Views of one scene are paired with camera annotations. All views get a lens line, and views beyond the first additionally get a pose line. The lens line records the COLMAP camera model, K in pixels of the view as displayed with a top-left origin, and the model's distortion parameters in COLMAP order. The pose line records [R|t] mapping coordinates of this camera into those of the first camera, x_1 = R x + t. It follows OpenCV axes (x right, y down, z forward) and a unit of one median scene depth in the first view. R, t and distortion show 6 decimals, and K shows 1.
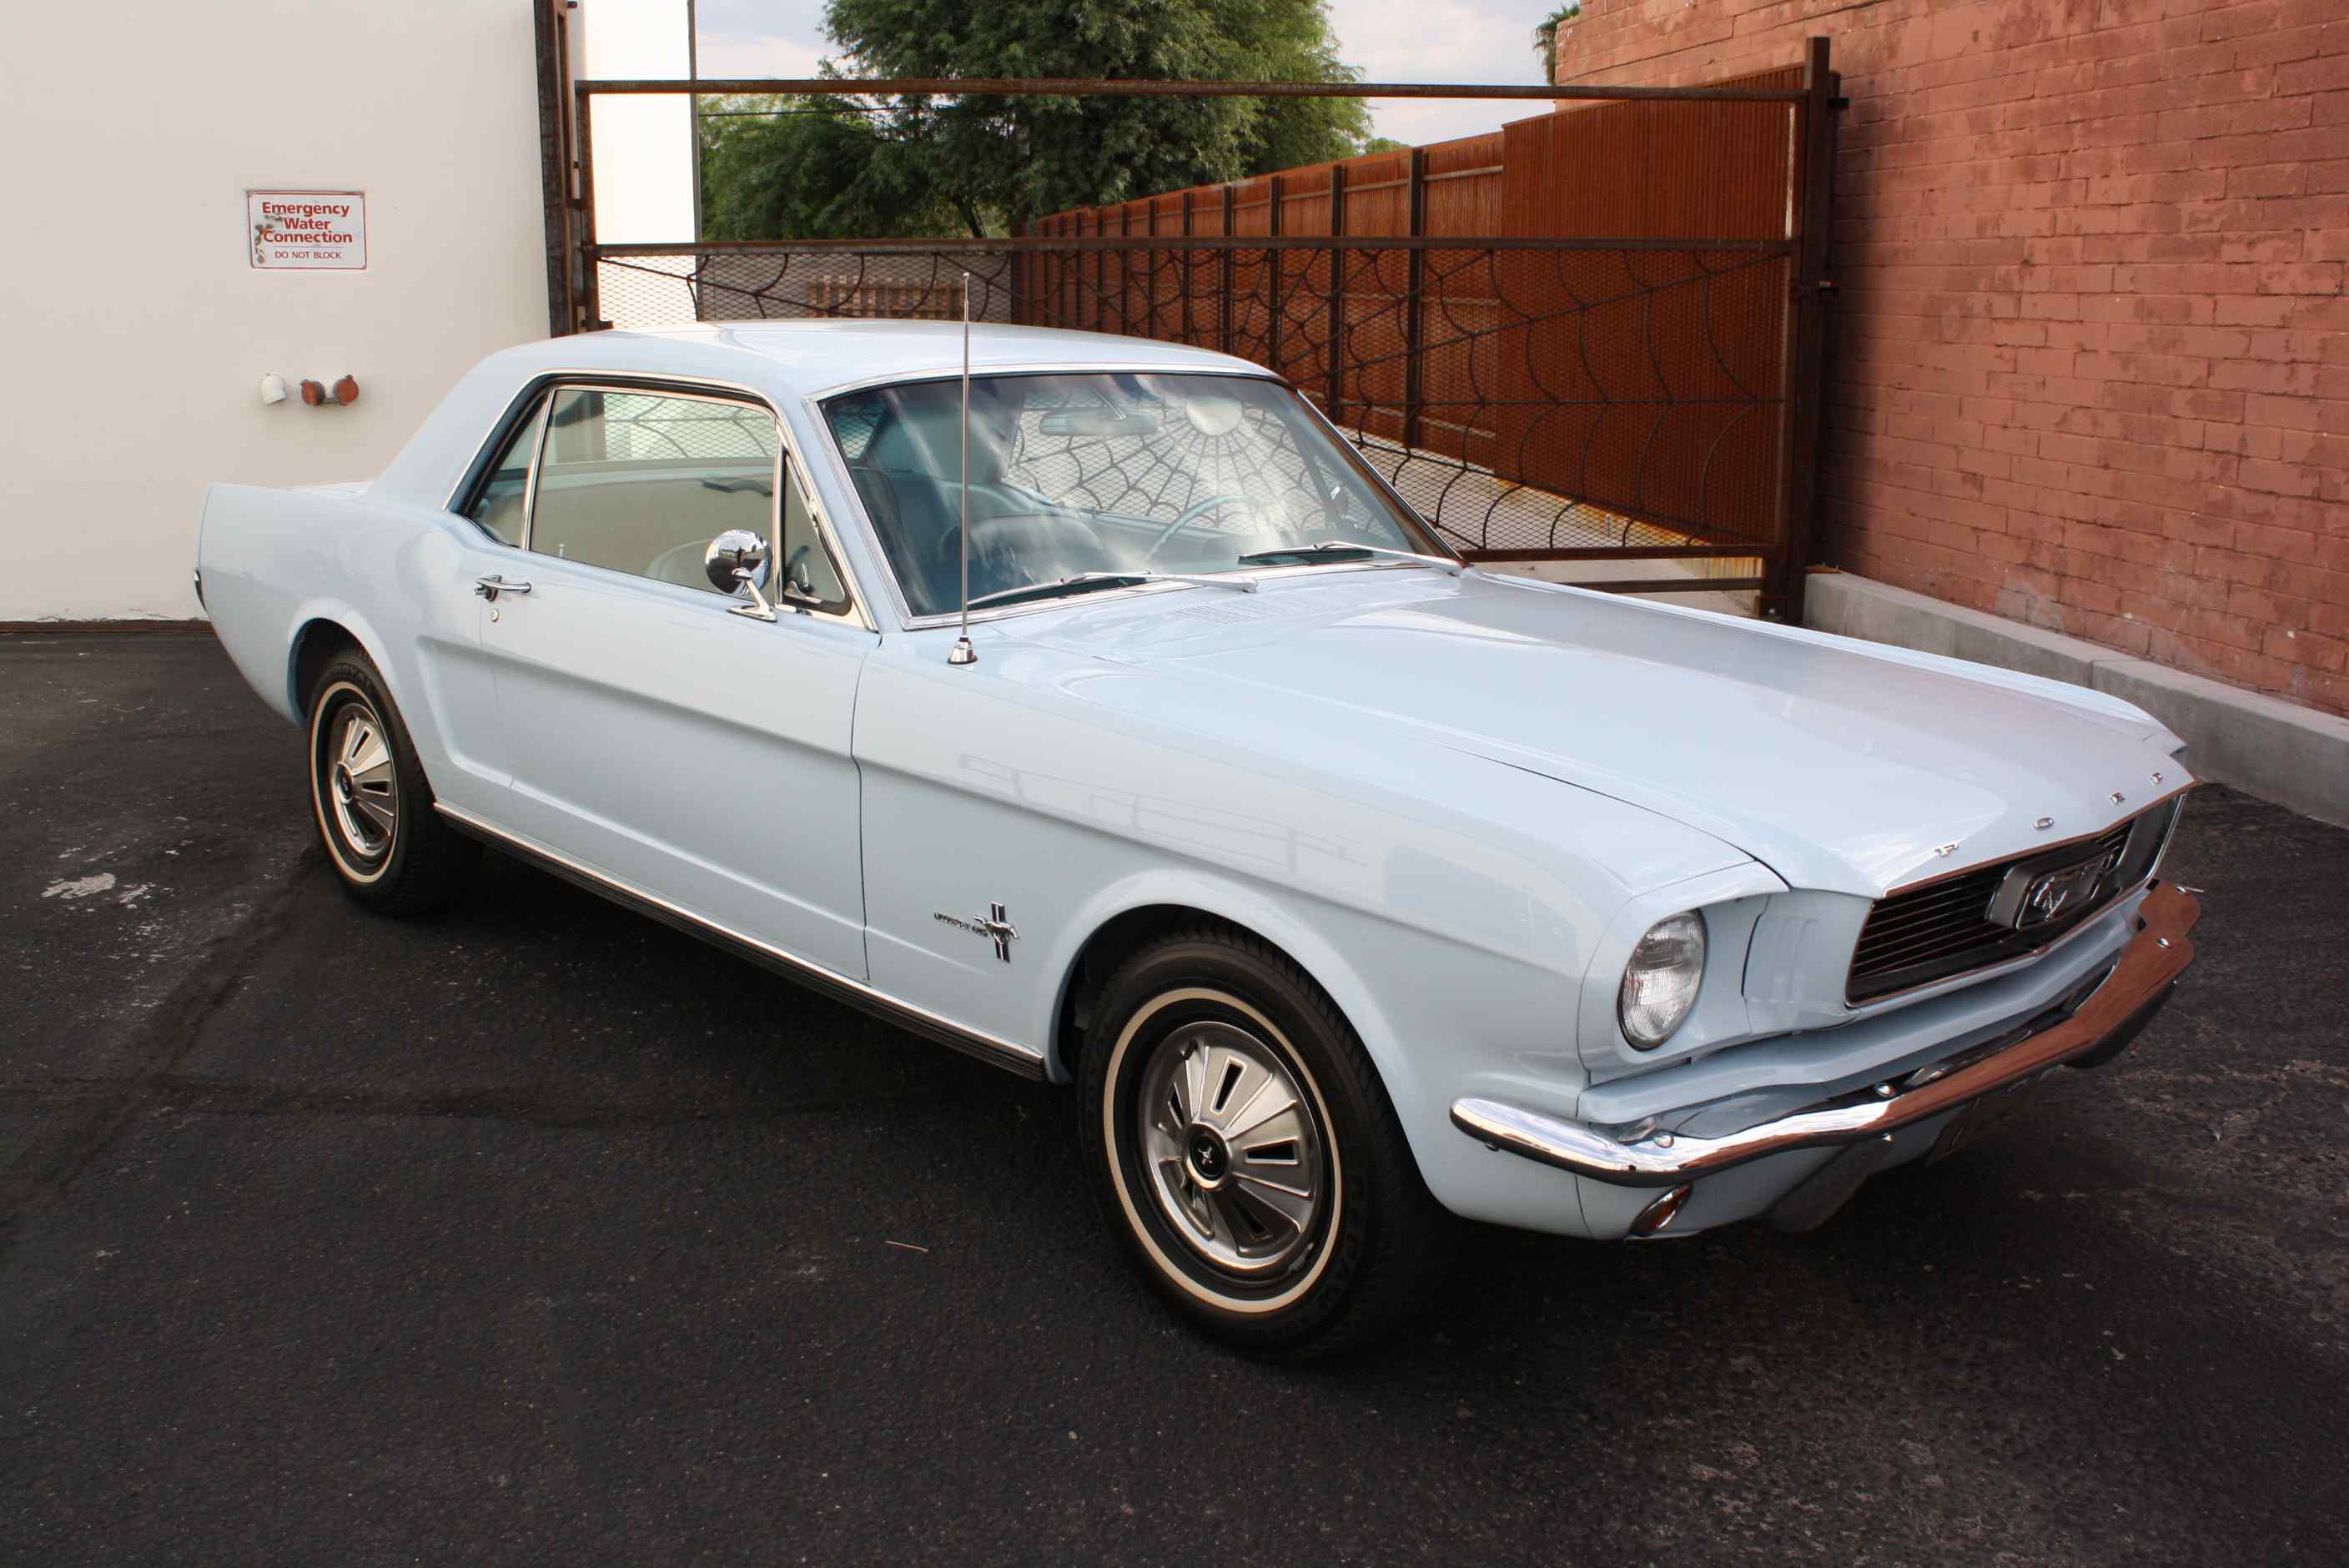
lens RADIAL K [[2228.7, 0, 1202.6], [0, 2228.7, 778.1], [0, 0, 1]] dist [-0.152765, 0.143101]
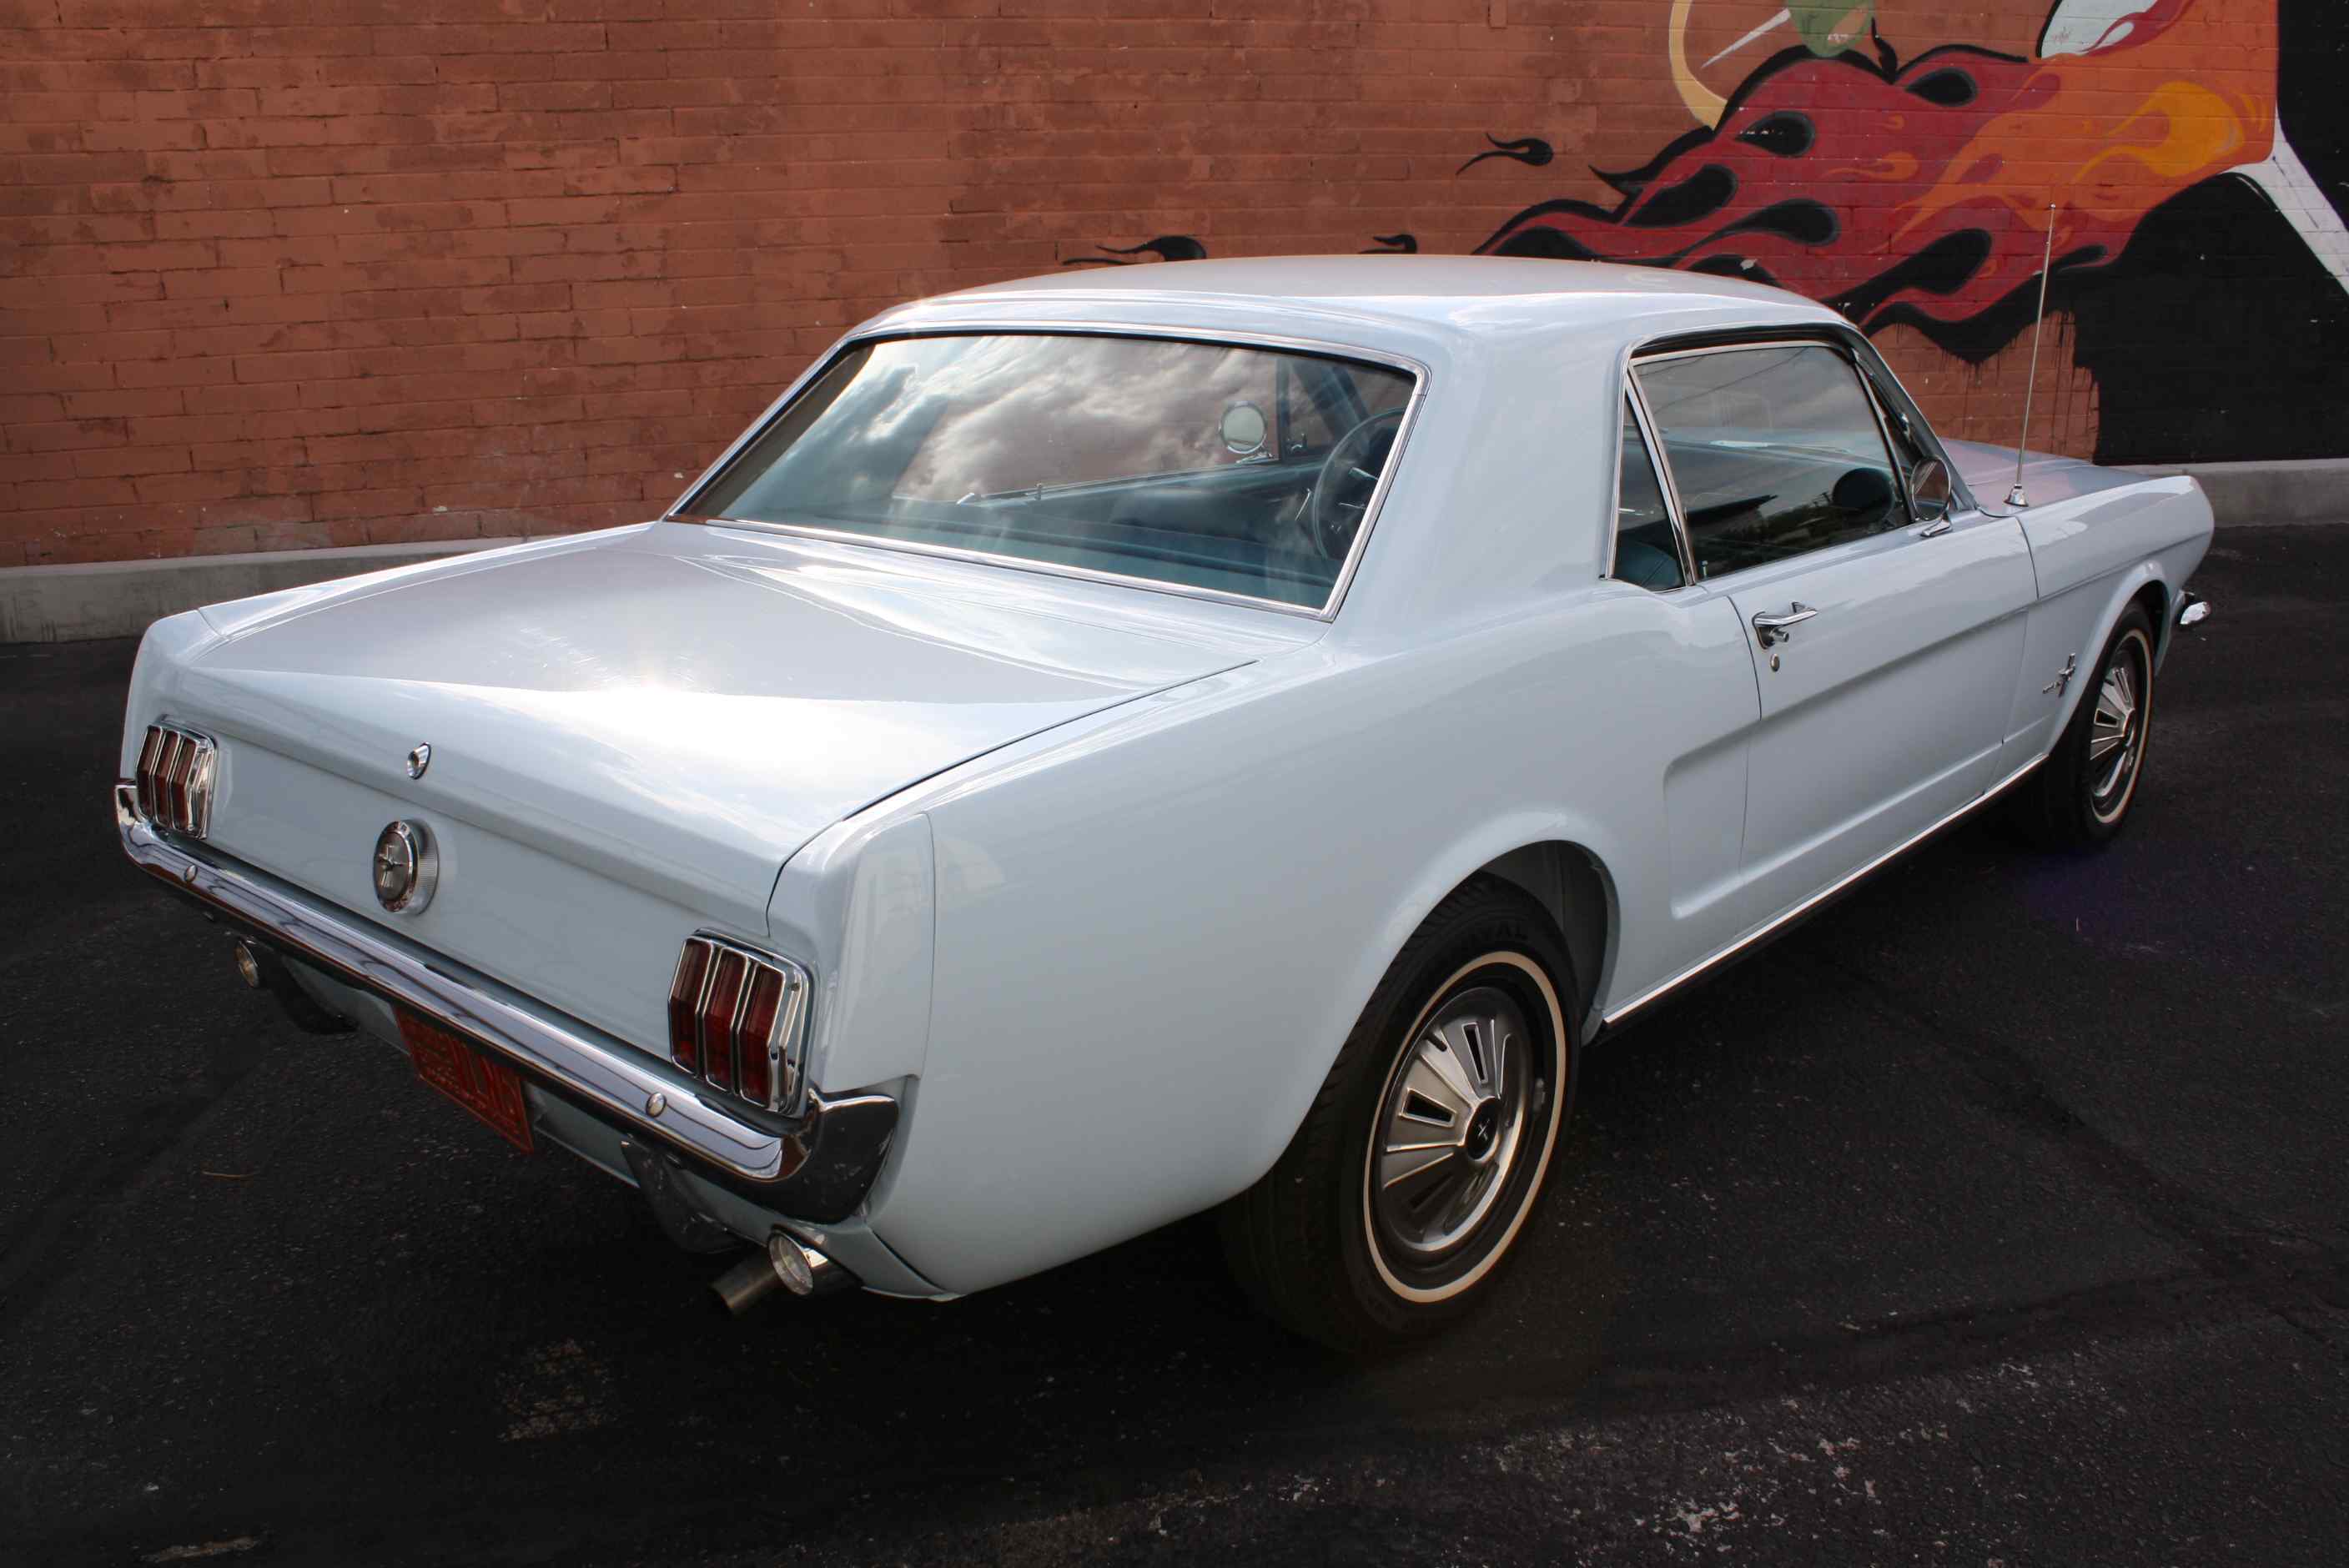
lens RADIAL K [[1988.2, 0, 1193.5], [0, 1988.2, 774.4], [0, 0, 1]] dist [-0.175005, 0.152341]
pose [[-0.071517, -0.297958, 0.951896, -0.557445], [0.223629, 0.925255, 0.306421, -0.167805], [-0.972047, 0.234786, 0.000461, 0.697691]]
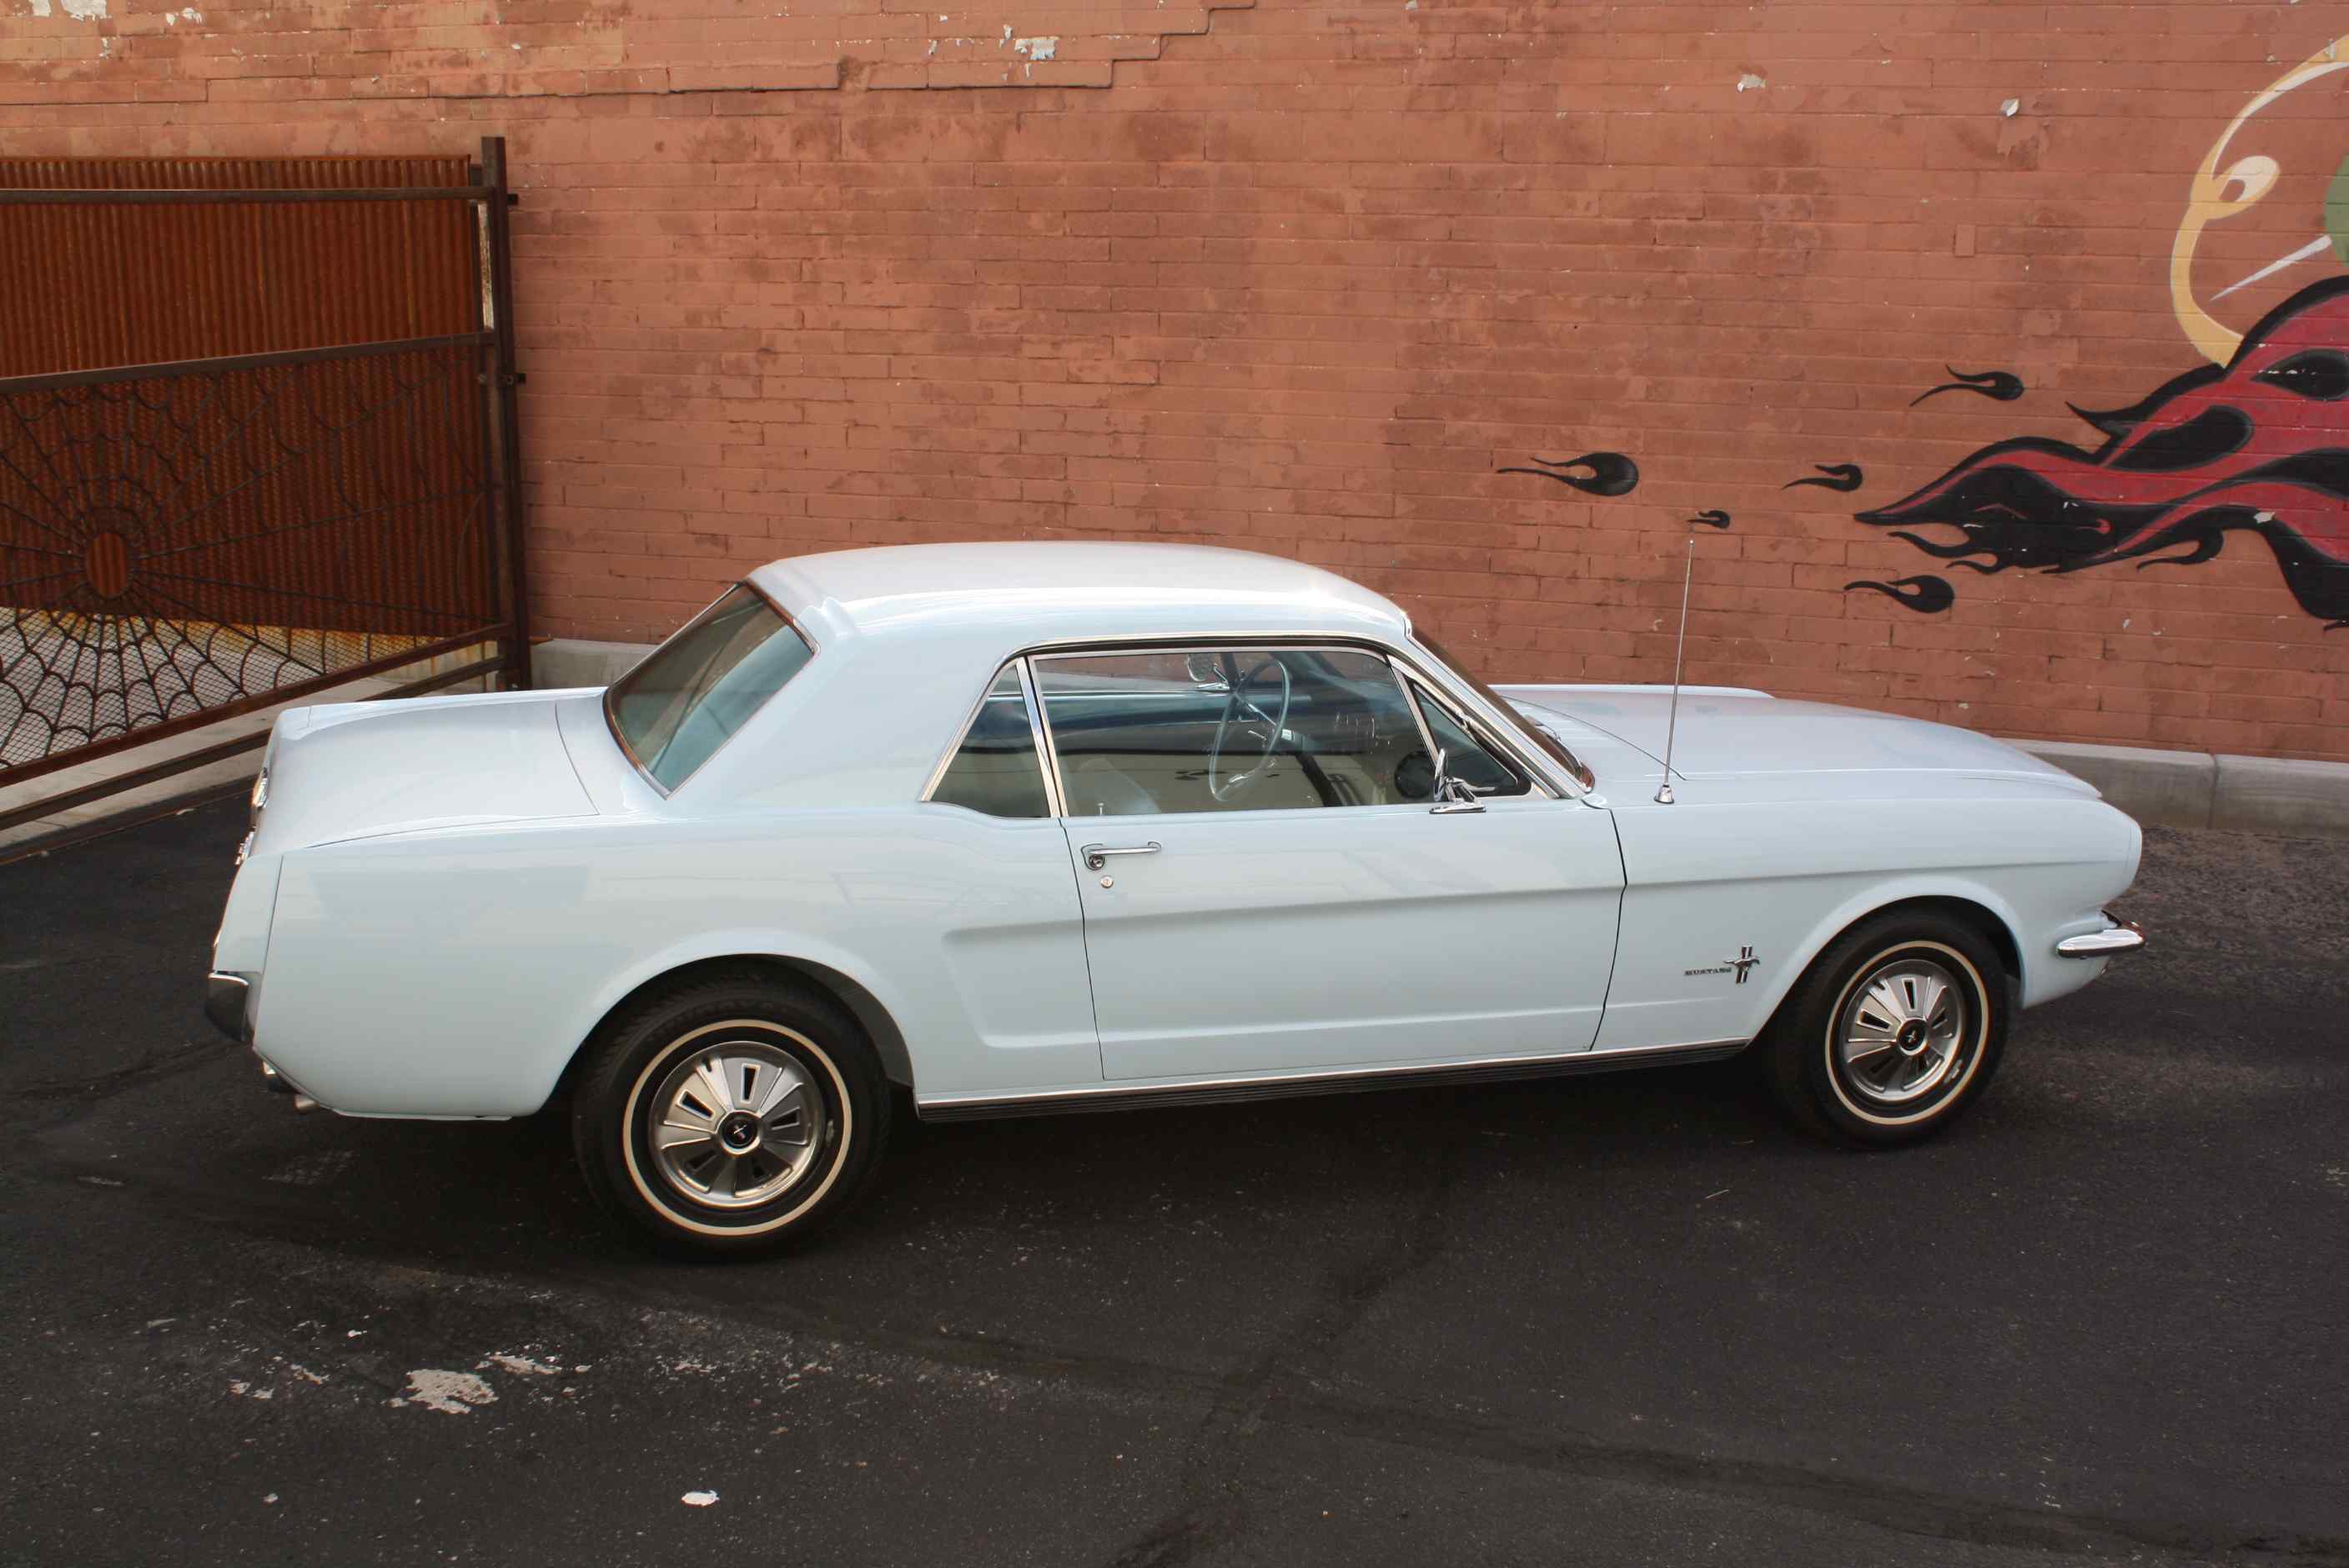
lens RADIAL K [[2399.3, 0, 1222.1], [0, 2399.3, 773.3], [0, 0, 1]] dist [-0.143792, 0.166598]
pose [[0.444309, -0.199236, 0.873438, -0.741943], [0.184195, 0.974443, 0.128578, -0.150657], [-0.876734, 0.103754, 0.469652, 0.236635]]
